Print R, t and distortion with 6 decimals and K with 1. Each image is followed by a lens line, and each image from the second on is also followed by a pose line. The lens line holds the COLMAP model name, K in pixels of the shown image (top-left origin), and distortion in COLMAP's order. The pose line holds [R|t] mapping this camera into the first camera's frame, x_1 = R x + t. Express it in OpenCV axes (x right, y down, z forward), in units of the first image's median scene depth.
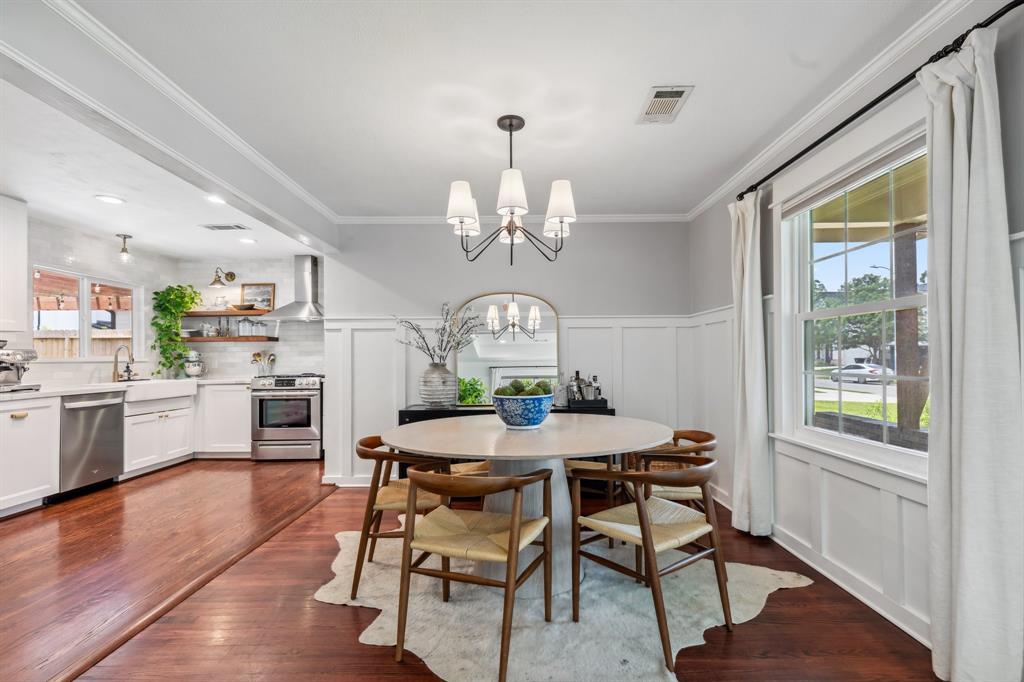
lens RADIAL K [[472.7, 0, 515.1], [0, 472.7, 351.7], [0, 0, 1]] dist [0.001056, 0.000305]
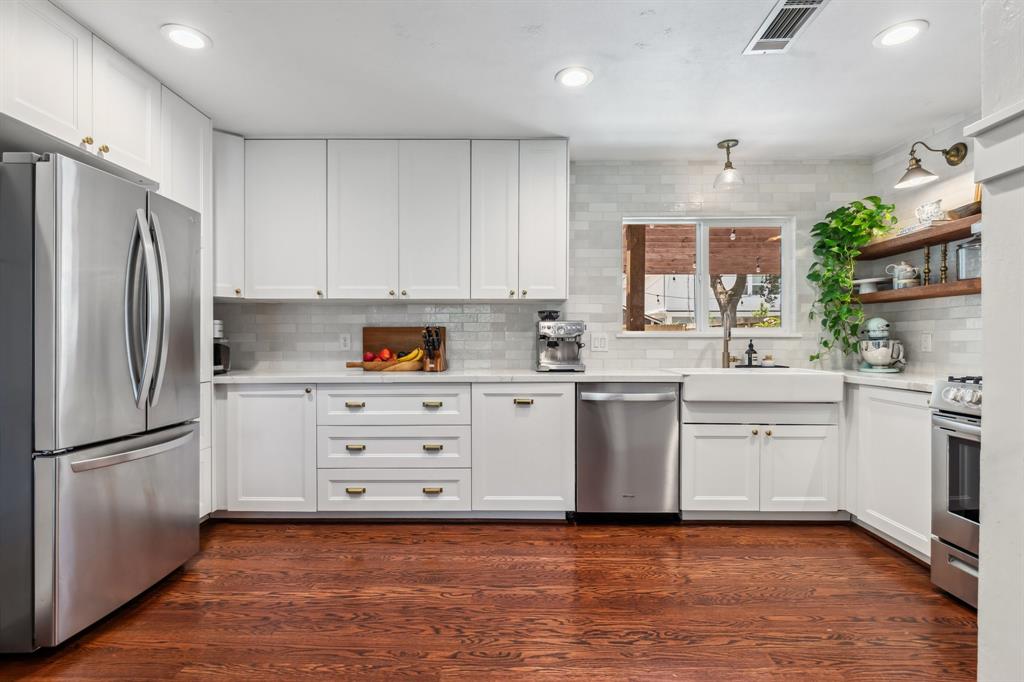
lens RADIAL K [[475.7, 0, 512.0], [0, 475.7, 341.0], [0, 0, 1]] dist [0.000758, -0.000082]
pose [[-0.011420, 0.009918, -0.999886, -0.148700], [0.011953, 0.999881, 0.009782, 0.014306], [0.999863, -0.011840, -0.011537, 0.633903]]
